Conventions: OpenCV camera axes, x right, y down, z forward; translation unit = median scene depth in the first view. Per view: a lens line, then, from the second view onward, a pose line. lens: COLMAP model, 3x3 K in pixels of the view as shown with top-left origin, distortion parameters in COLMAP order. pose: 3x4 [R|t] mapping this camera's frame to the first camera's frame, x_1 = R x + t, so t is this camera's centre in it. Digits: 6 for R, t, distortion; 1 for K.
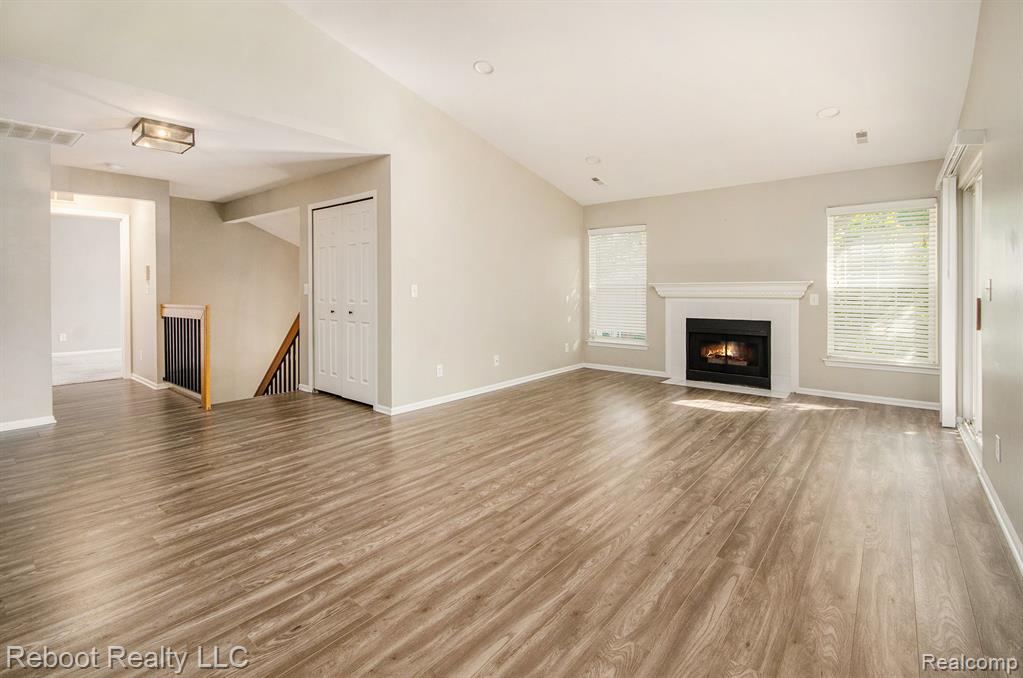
lens RADIAL K [[458.9, 0, 508.0], [0, 458.9, 339.0], [0, 0, 1]] dist [-0.000060, 0.000147]
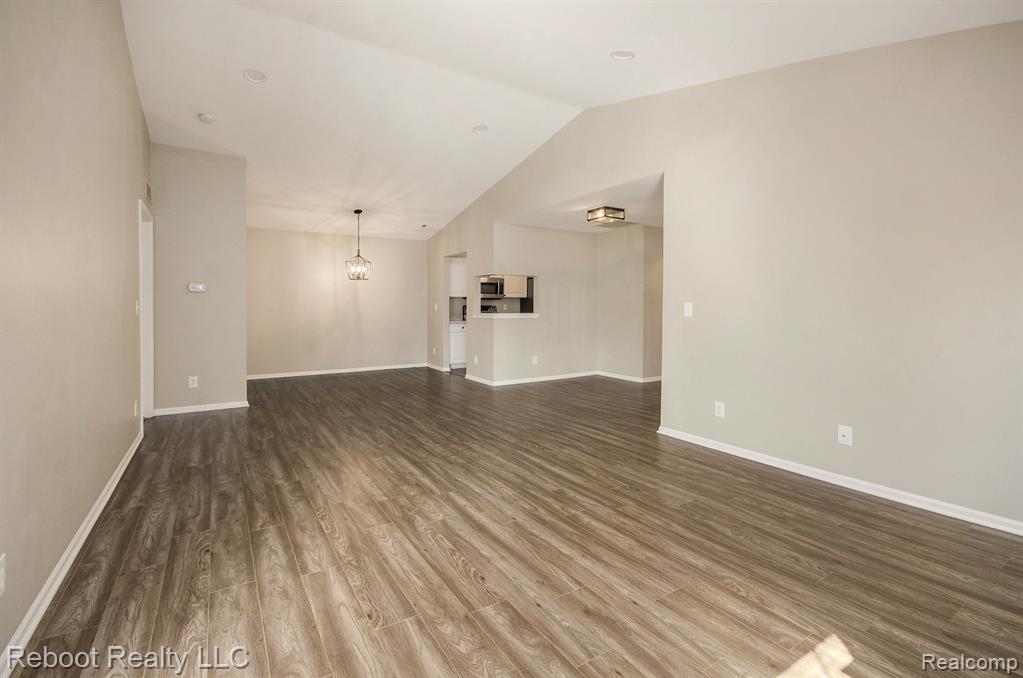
lens RADIAL K [[458.9, 0, 512.0], [0, 458.9, 336.5], [0, 0, 1]] dist [-0.000060, 0.000147]
pose [[-0.296961, 0.055246, -0.953290, 1.197897], [-0.103891, 0.990529, 0.089768, -0.151256], [0.949221, 0.125696, -0.288410, 1.468902]]
